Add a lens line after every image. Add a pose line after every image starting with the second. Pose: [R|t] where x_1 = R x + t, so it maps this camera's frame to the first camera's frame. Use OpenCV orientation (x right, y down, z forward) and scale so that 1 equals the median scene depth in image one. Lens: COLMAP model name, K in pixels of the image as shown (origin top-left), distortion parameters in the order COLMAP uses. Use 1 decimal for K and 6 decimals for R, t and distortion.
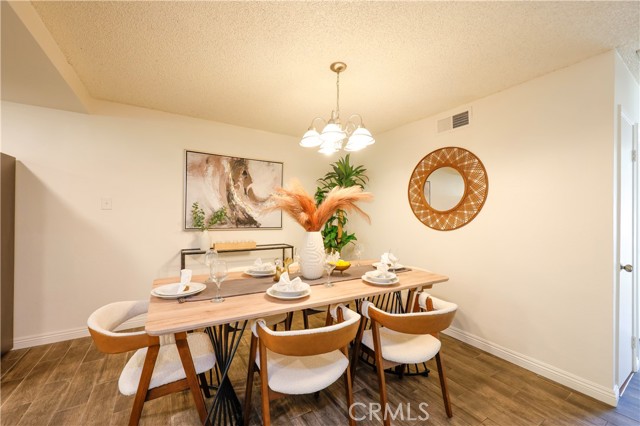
lens RADIAL K [[252.2, 0, 319.0], [0, 252.2, 215.8], [0, 0, 1]] dist [-0.001146, 0.000014]
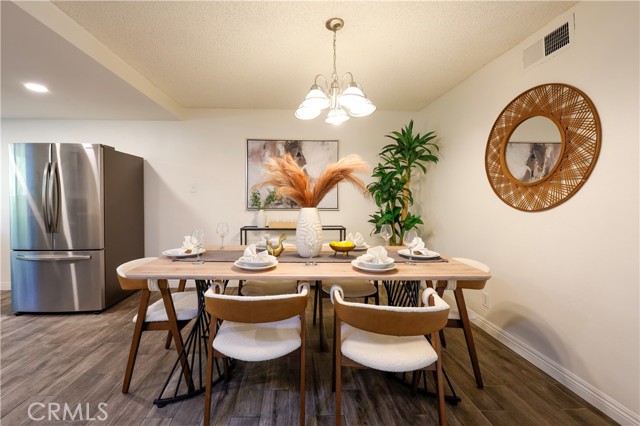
lens RADIAL K [[266.5, 0, 308.0], [0, 266.5, 204.3], [0, 0, 1]] dist [0.000071, 0.000208]
pose [[0.874016, -0.003534, -0.485885, 0.296248], [0.007557, 0.999951, 0.006321, 0.028350], [0.485839, -0.009197, 0.874000, 0.079014]]
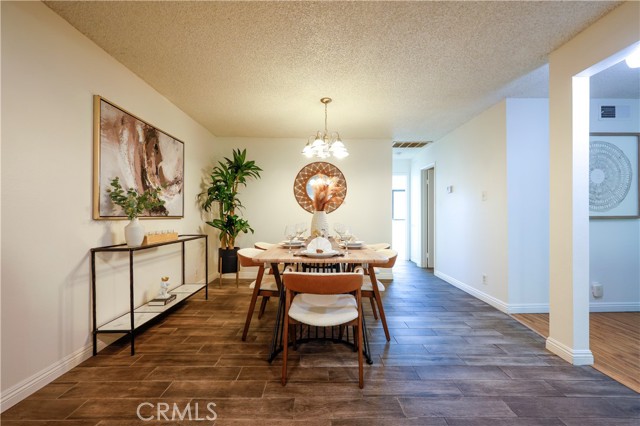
lens RADIAL K [[256.8, 0, 320.0], [0, 256.8, 213.0], [0, 0, 1]] dist [-0.000042, -0.000002]
pose [[0.532623, -0.001042, 0.846352, -0.790603], [0.001860, 0.999998, 0.000061, 0.043692], [-0.846350, 0.001542, 0.532624, 0.150499]]
